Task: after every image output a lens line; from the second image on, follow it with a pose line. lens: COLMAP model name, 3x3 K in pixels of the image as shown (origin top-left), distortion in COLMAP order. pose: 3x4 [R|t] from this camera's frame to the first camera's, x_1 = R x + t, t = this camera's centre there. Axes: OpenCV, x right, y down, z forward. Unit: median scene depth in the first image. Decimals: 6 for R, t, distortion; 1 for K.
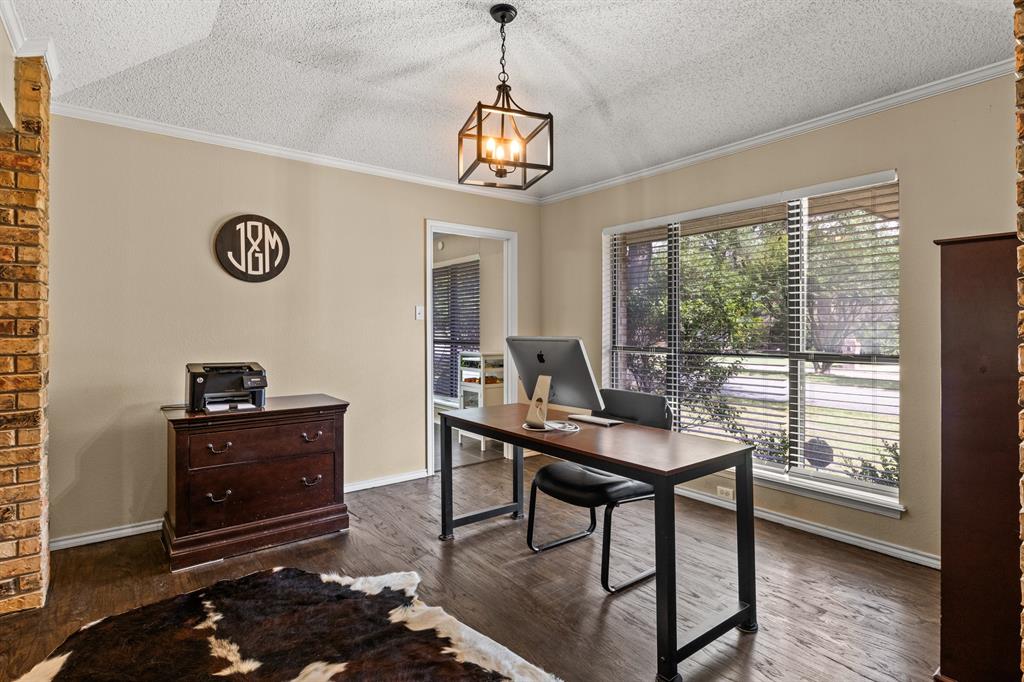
lens RADIAL K [[512.9, 0, 522.9], [0, 512.9, 329.1], [0, 0, 1]] dist [-0.010703, 0.002377]
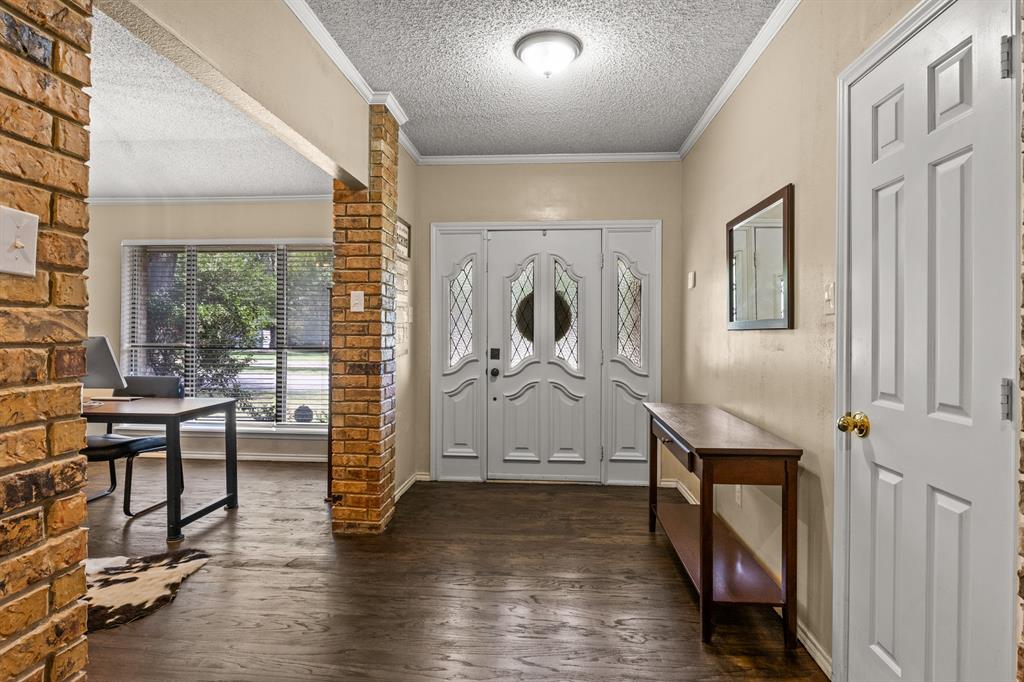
lens RADIAL K [[512.9, 0, 512.1], [0, 512.9, 332.9], [0, 0, 1]] dist [-0.010703, 0.002377]
pose [[0.680997, 0.005058, 0.732269, -0.101523], [-0.008546, 0.999963, 0.001040, 0.000285], [-0.732236, -0.006966, 0.681015, -0.497196]]
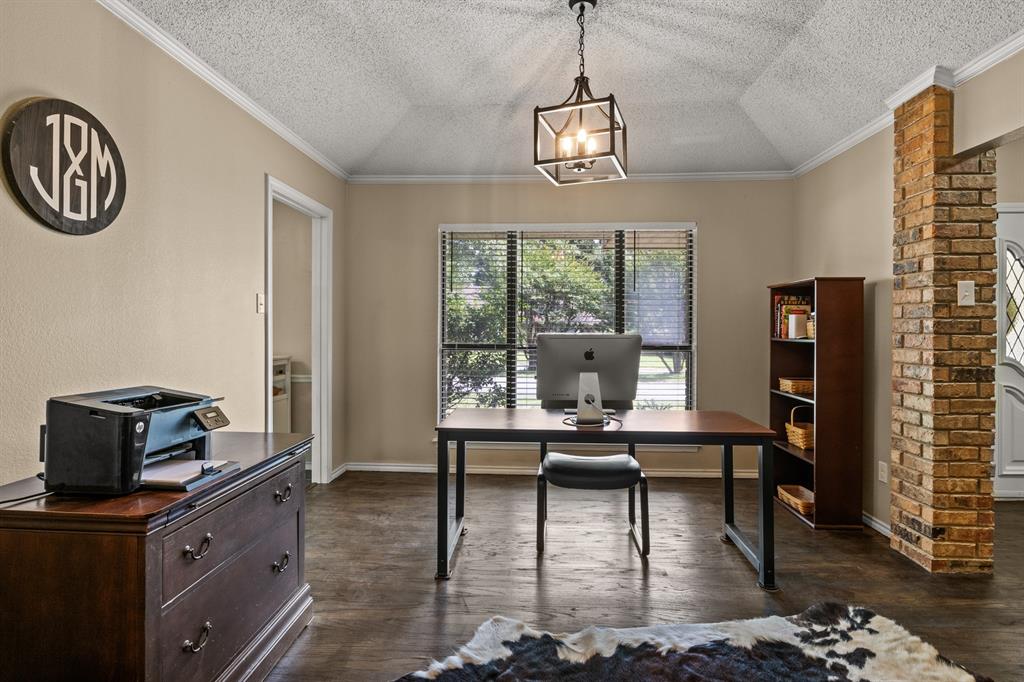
lens RADIAL K [[512.9, 0, 513.7], [0, 512.9, 331.8], [0, 0, 1]] dist [-0.010703, 0.002377]
pose [[0.663369, -0.001896, 0.748290, -0.620464], [-0.004198, 0.999972, 0.006255, 0.002482], [-0.748281, -0.007291, 0.663342, 0.323308]]
